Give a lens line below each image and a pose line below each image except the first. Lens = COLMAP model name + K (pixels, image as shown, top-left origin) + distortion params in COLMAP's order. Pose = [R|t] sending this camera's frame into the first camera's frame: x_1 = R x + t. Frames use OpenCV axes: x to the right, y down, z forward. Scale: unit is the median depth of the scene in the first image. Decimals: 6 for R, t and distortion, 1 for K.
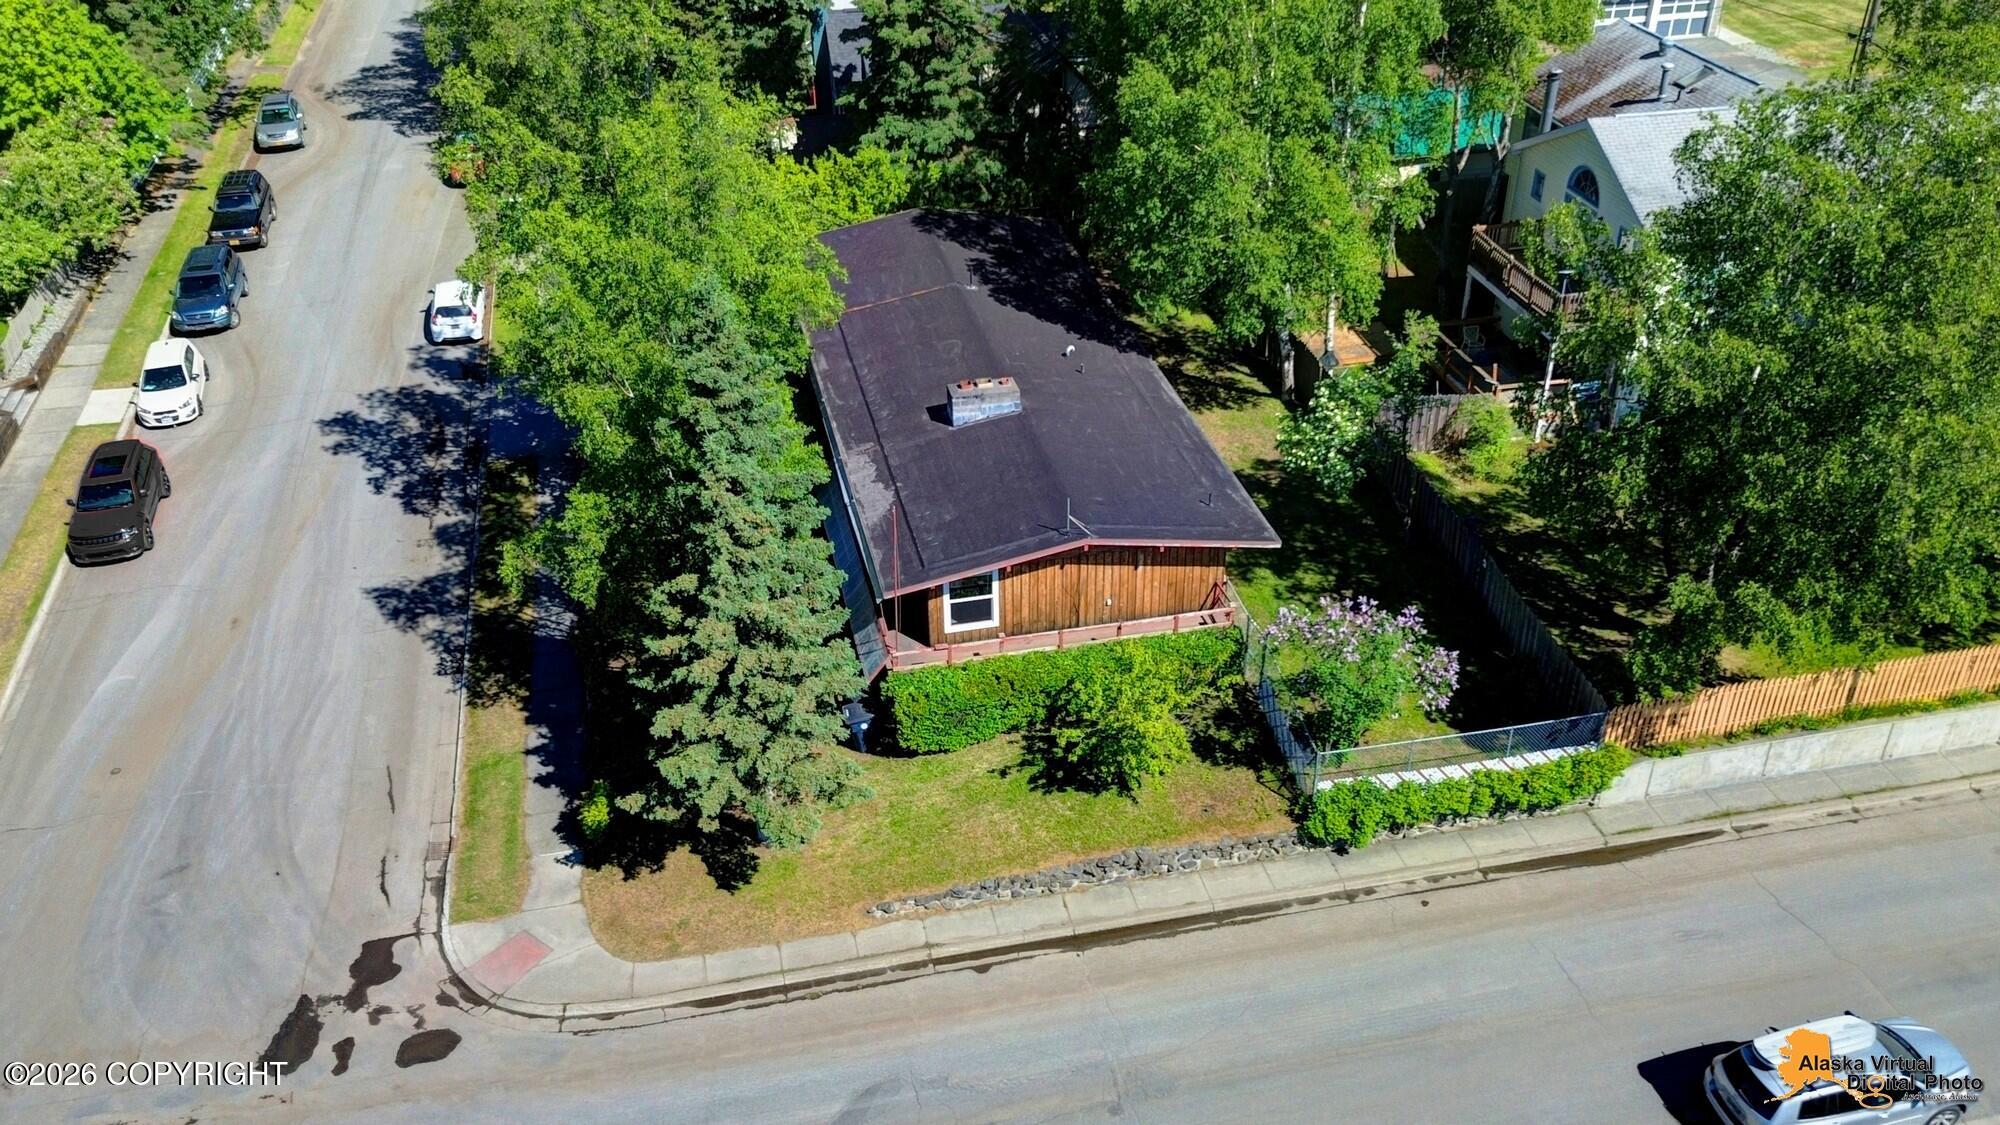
lens RADIAL K [[1625.6, 0, 1014.0], [0, 1625.6, 584.1], [0, 0, 1]] dist [0.072272, -0.062327]
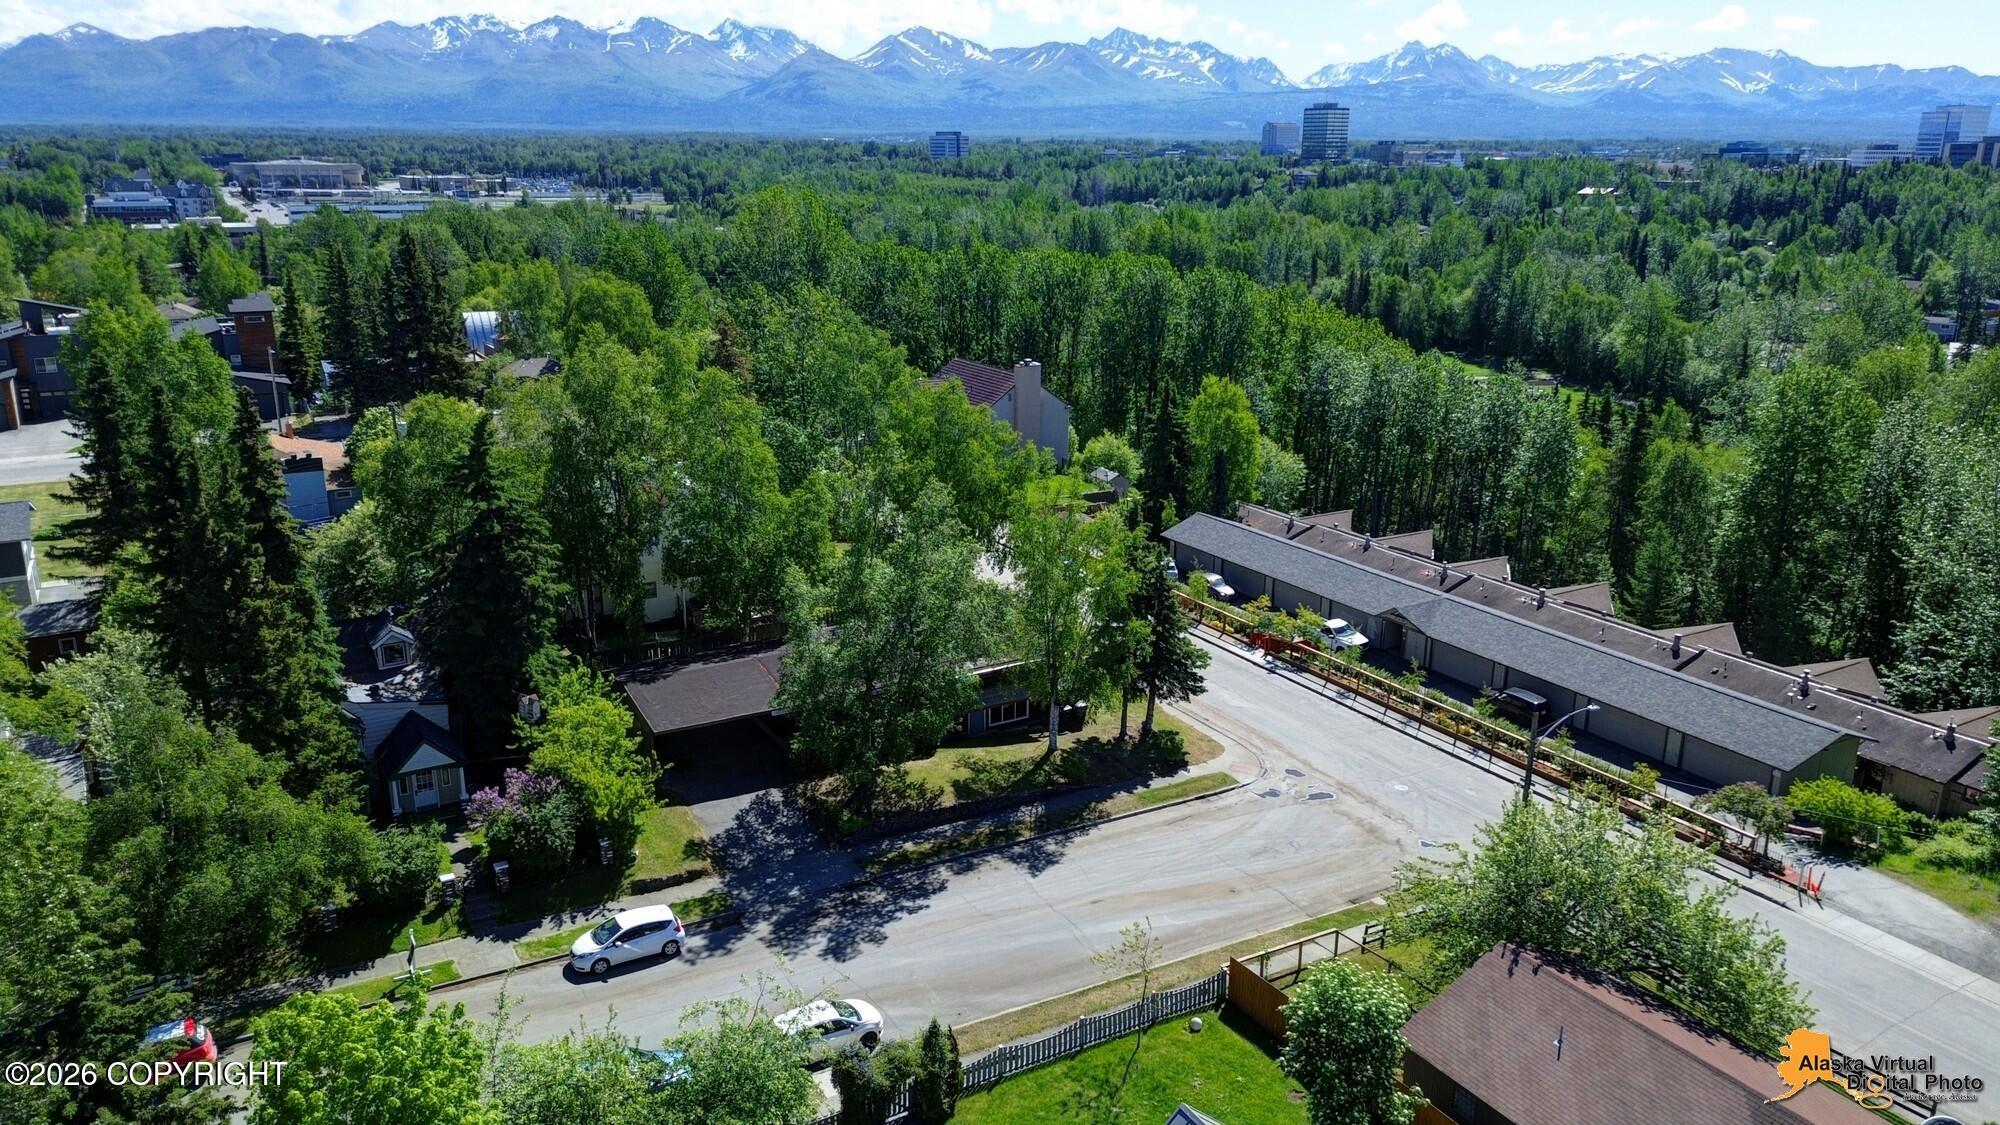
lens RADIAL K [[1404.2, 0, 982.2], [0, 1404.2, 550.3], [0, 0, 1]] dist [0.053887, -0.045336]
pose [[-0.291612, -0.256879, 0.921399, -1.777397], [0.524368, 0.762697, 0.378591, -0.883432], [-0.800000, 0.593554, -0.087713, 1.139591]]
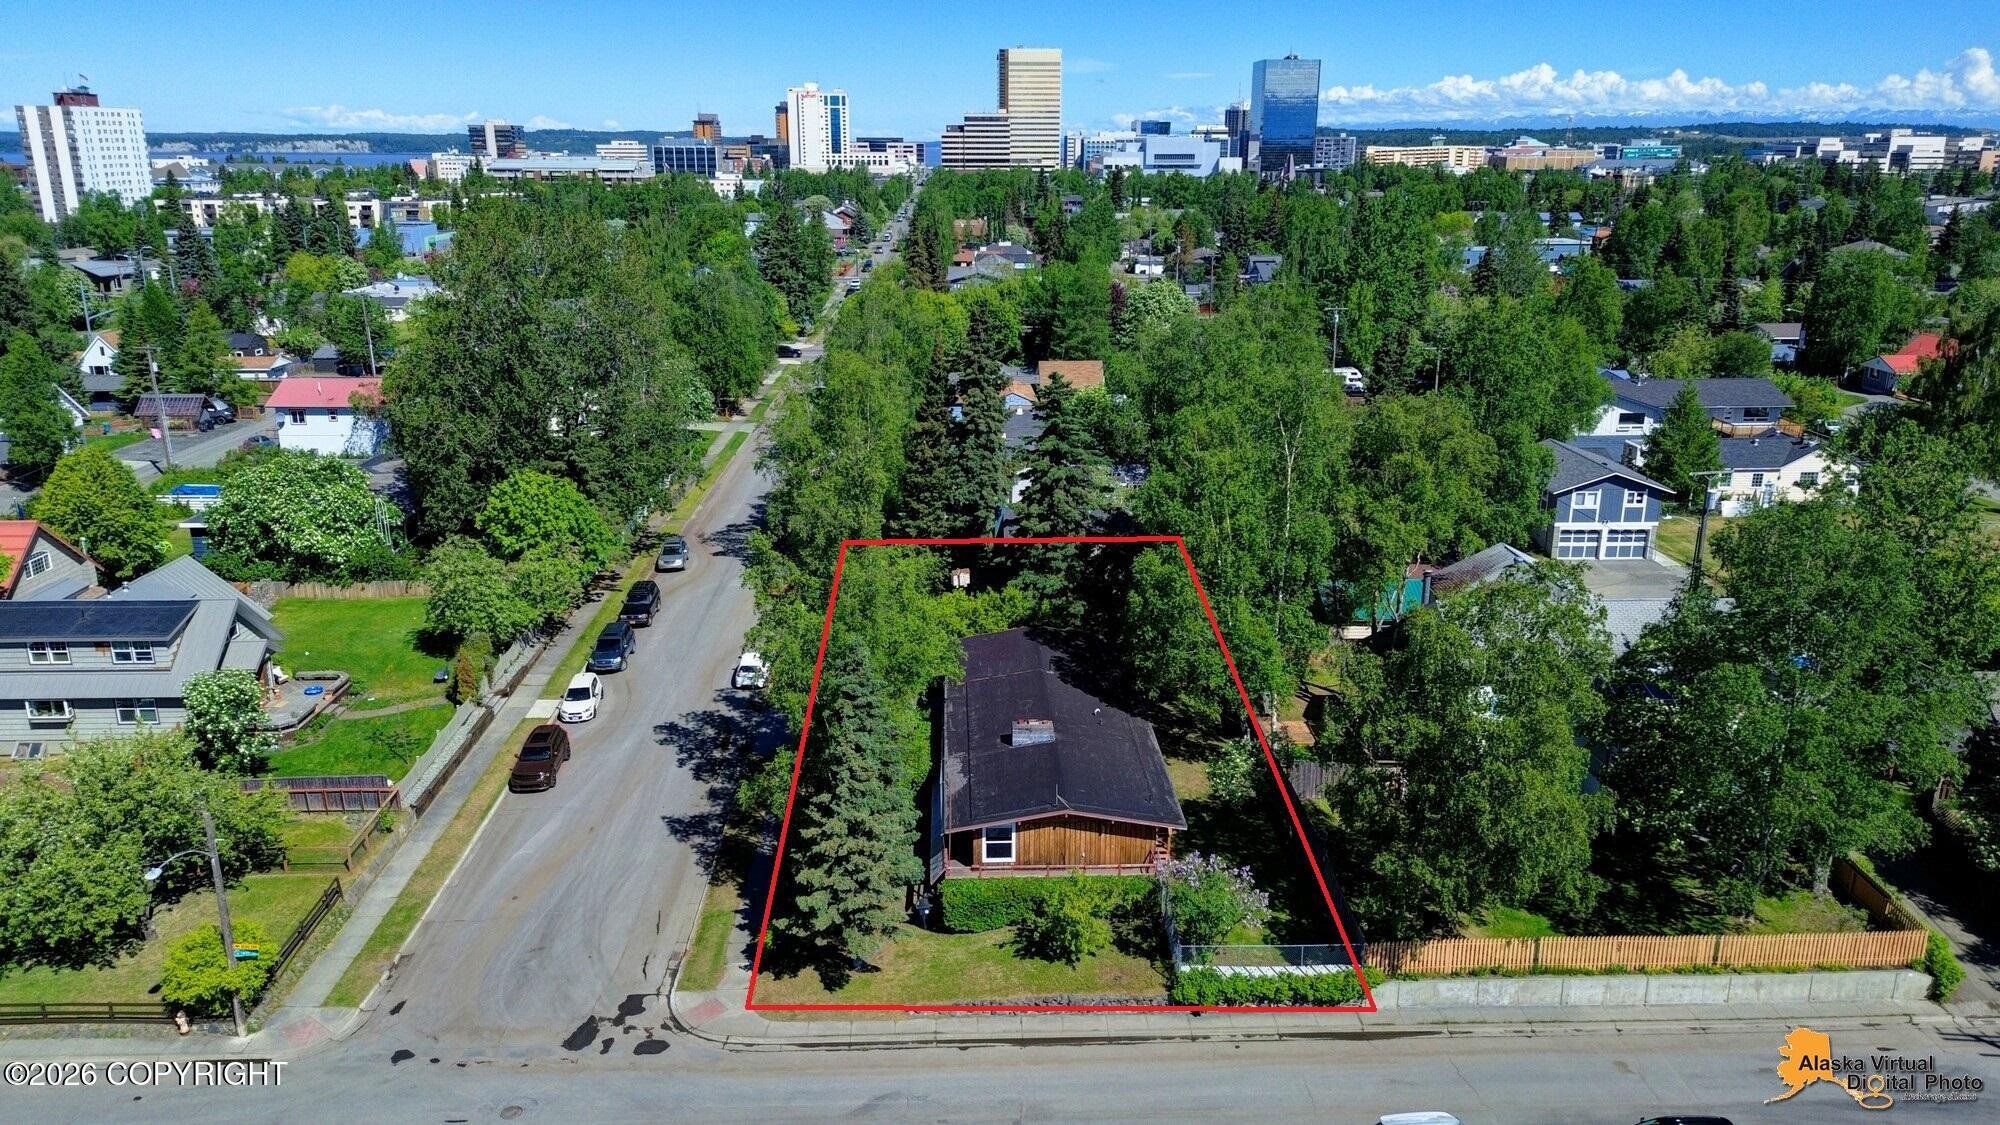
lens RADIAL K [[1404.2, 0, 1016.6], [0, 1404.2, 542.0], [0, 0, 1]] dist [0.053887, -0.045336]
pose [[0.984067, 0.059660, -0.167490, 0.217934], [-0.107142, 0.950754, -0.290838, 0.135766], [0.141890, 0.304149, 0.941998, -0.472200]]
